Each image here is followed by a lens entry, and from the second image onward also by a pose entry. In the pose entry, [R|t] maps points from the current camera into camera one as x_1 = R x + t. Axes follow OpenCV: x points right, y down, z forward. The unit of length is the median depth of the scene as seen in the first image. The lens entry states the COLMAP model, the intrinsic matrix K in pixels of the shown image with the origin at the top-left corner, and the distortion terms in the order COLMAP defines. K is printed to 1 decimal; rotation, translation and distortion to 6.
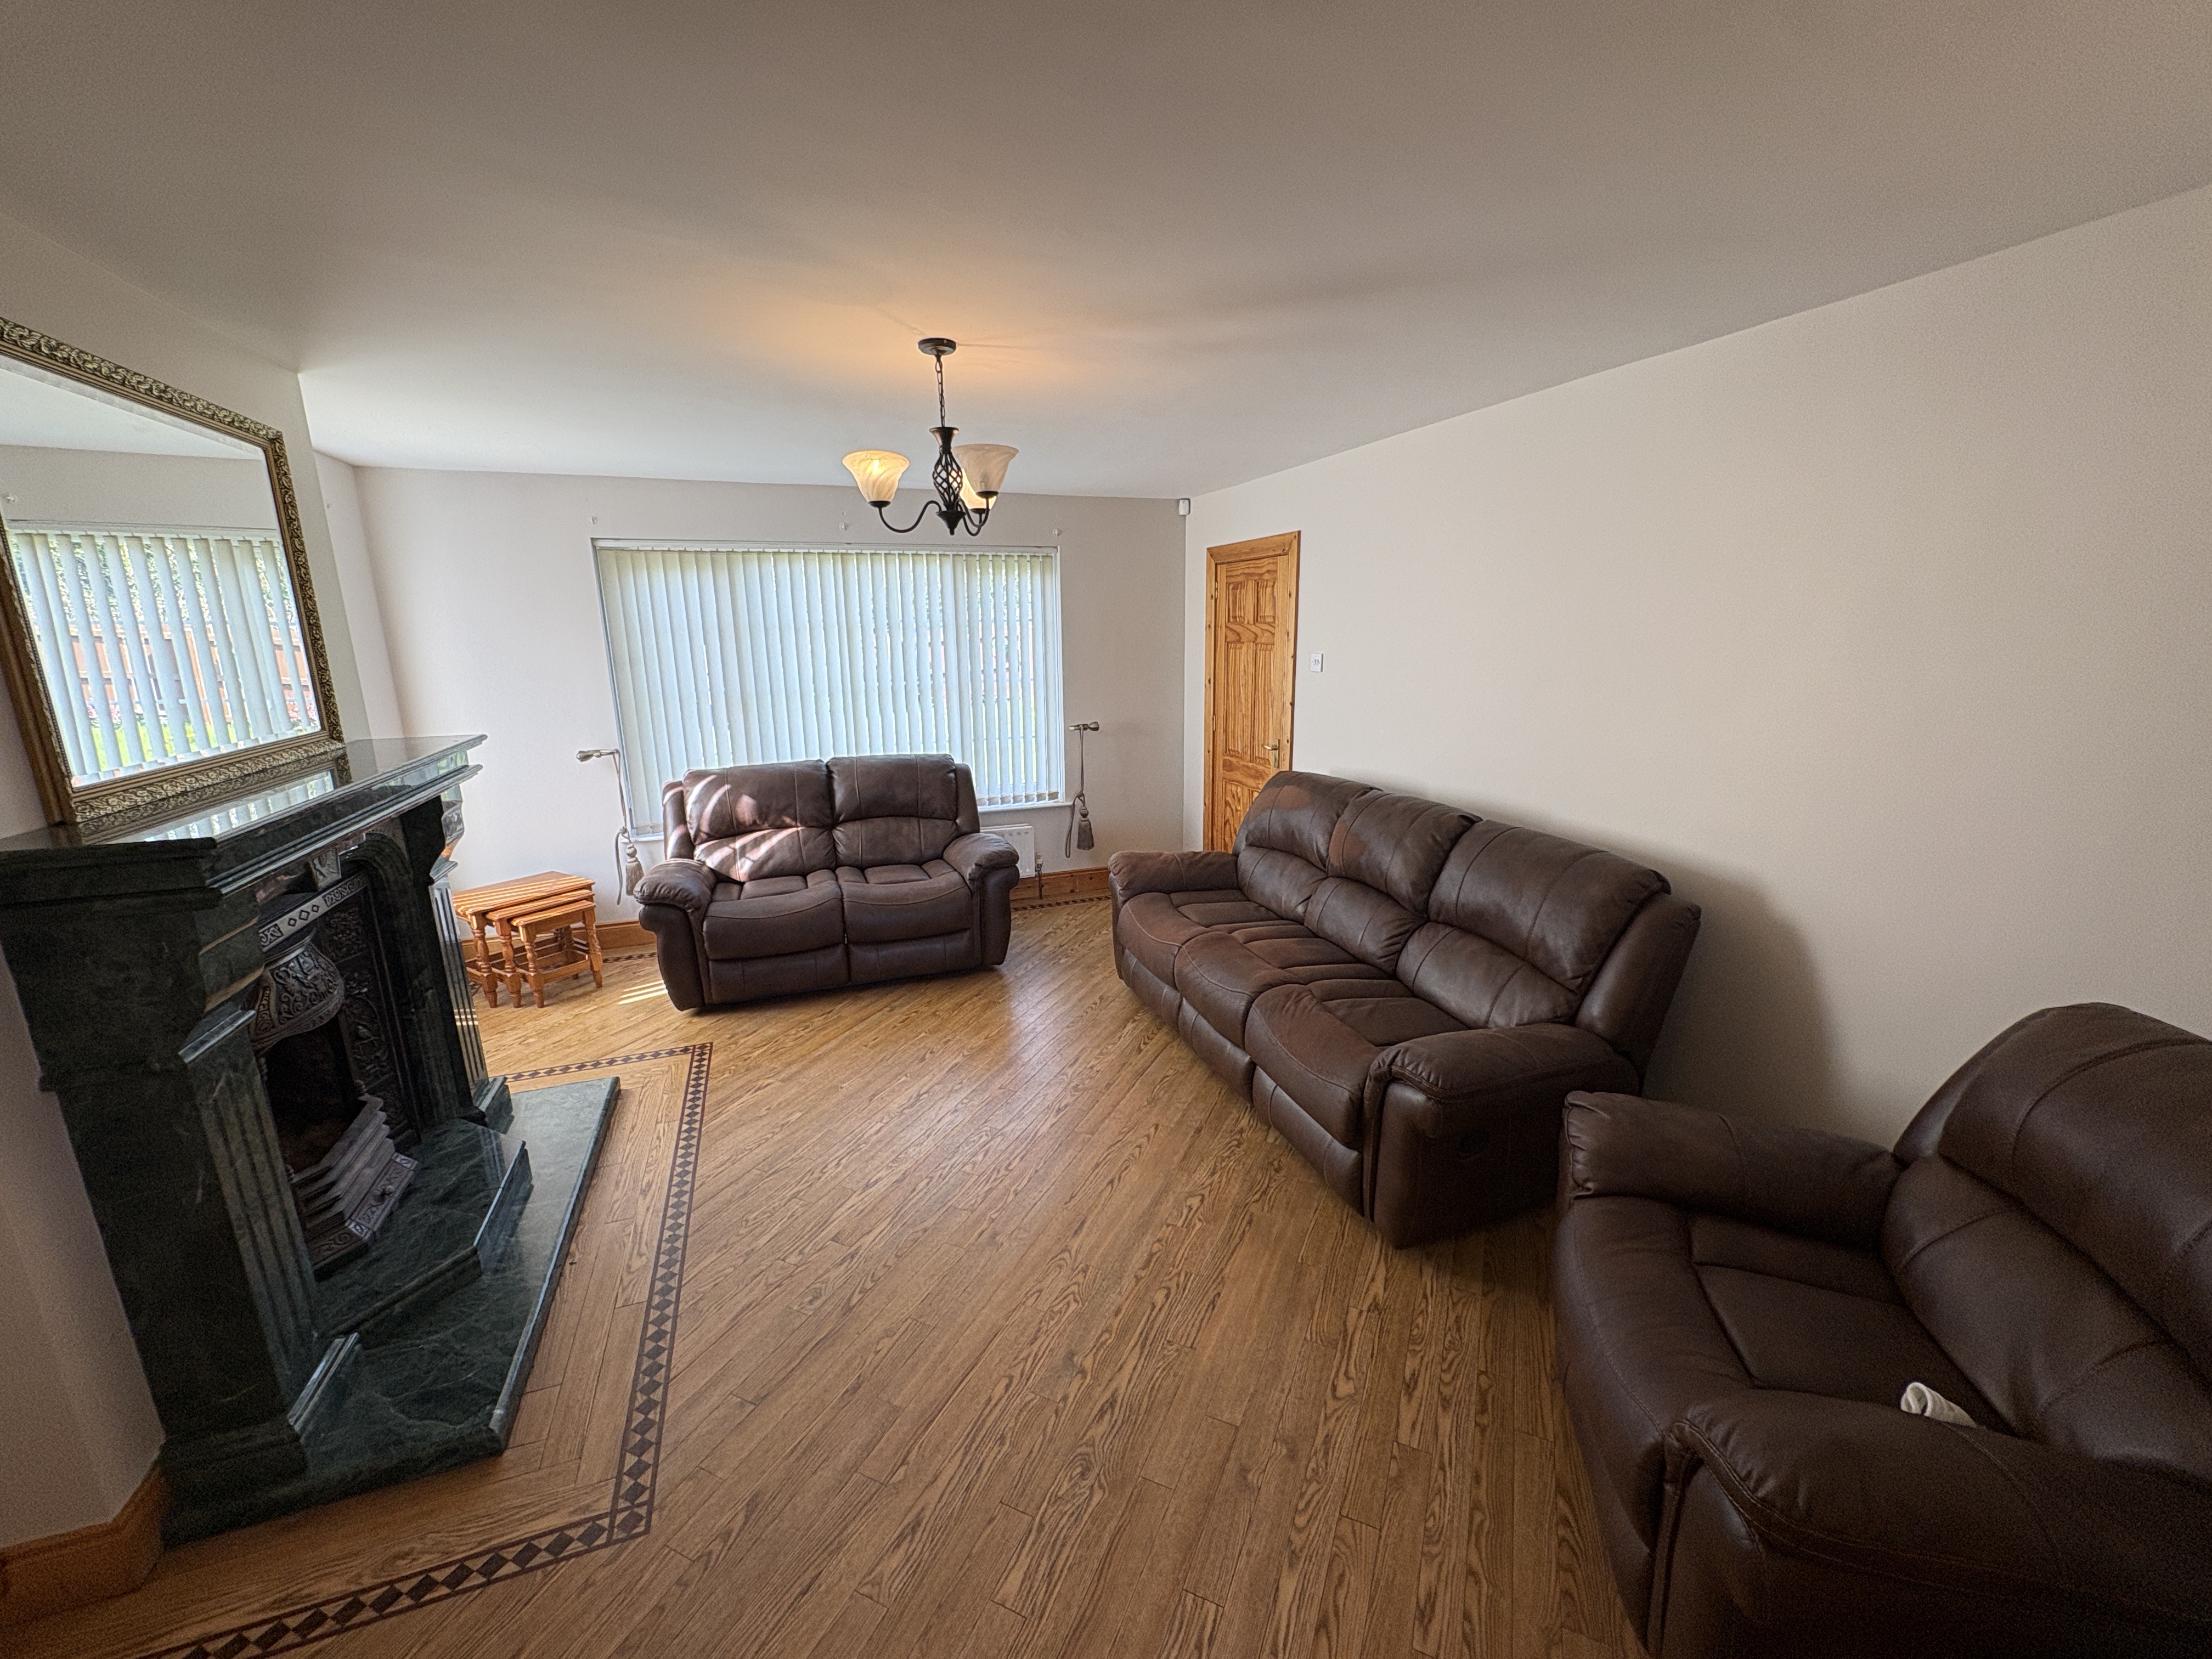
lens RADIAL K [[875.8, 0, 1106.0], [0, 875.8, 829.5], [0, 0, 1]] dist [0.008984, -0.000001]
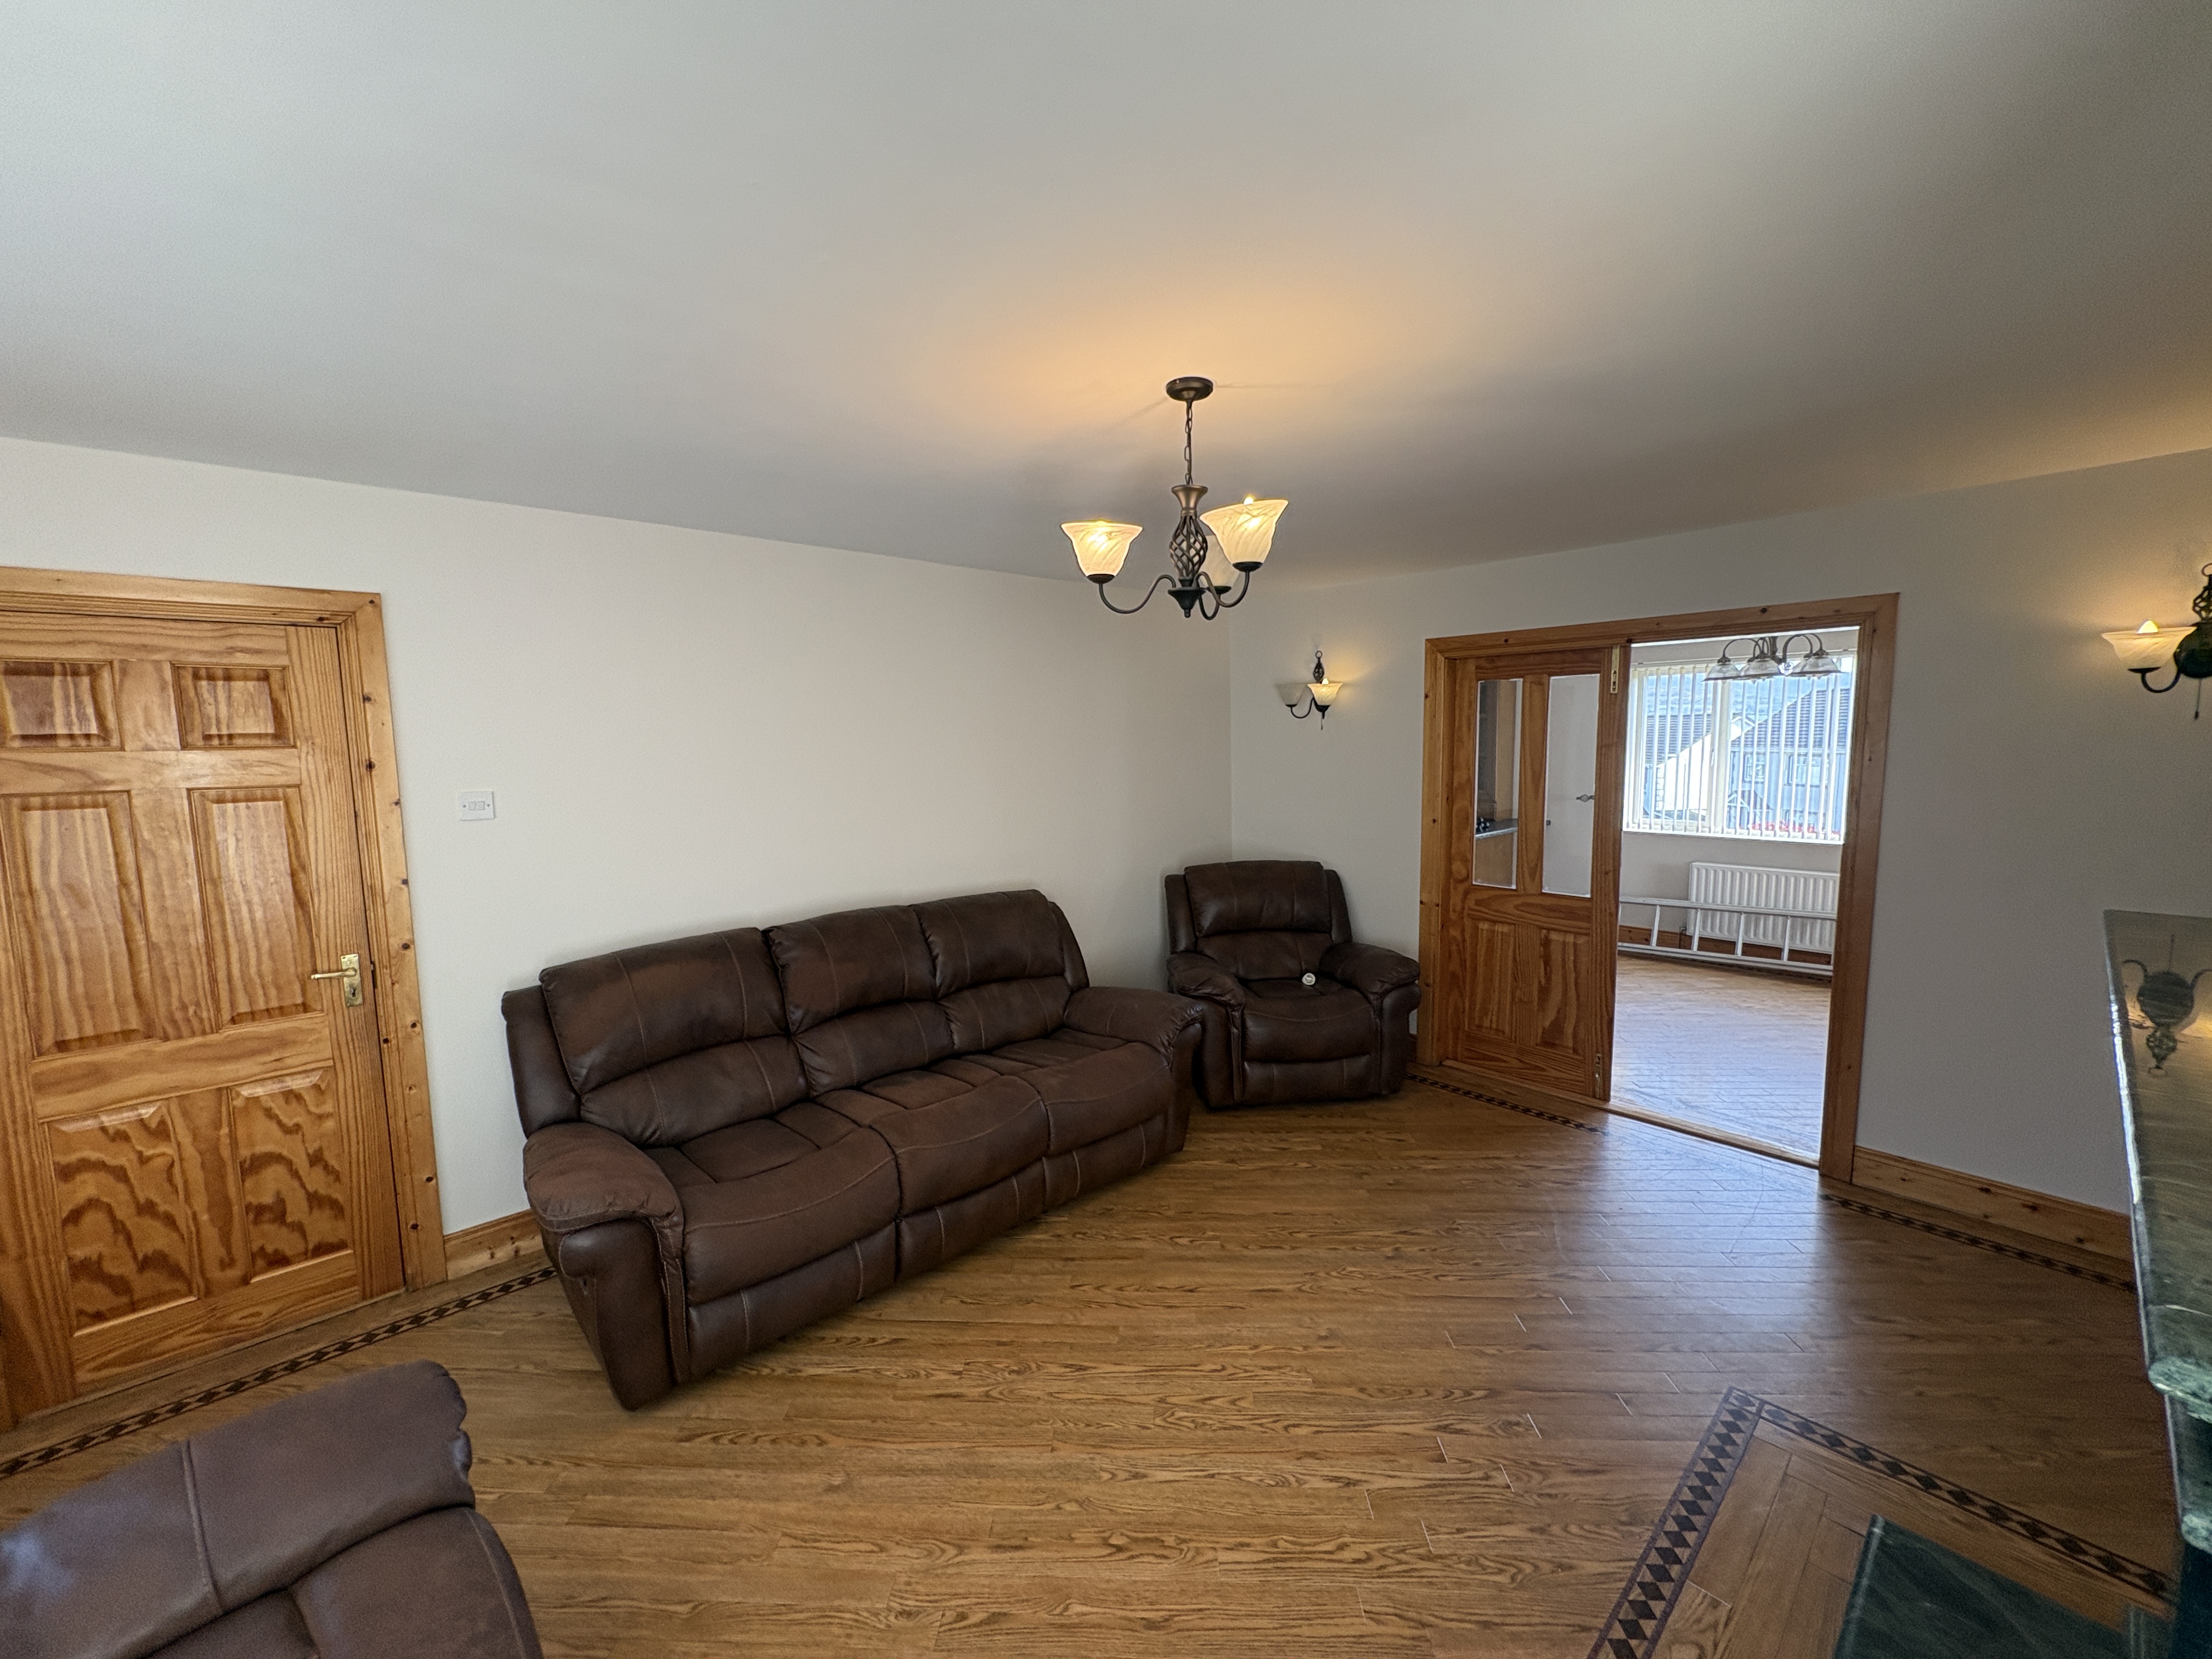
lens RADIAL K [[875.8, 0, 1106.0], [0, 875.8, 829.5], [0, 0, 1]] dist [0.008984, -0.000001]
pose [[-0.364127, -0.078831, 0.928007, -0.899249], [0.232812, 0.957074, 0.172650, -0.305296], [-0.901782, 0.278918, -0.330144, 1.375327]]
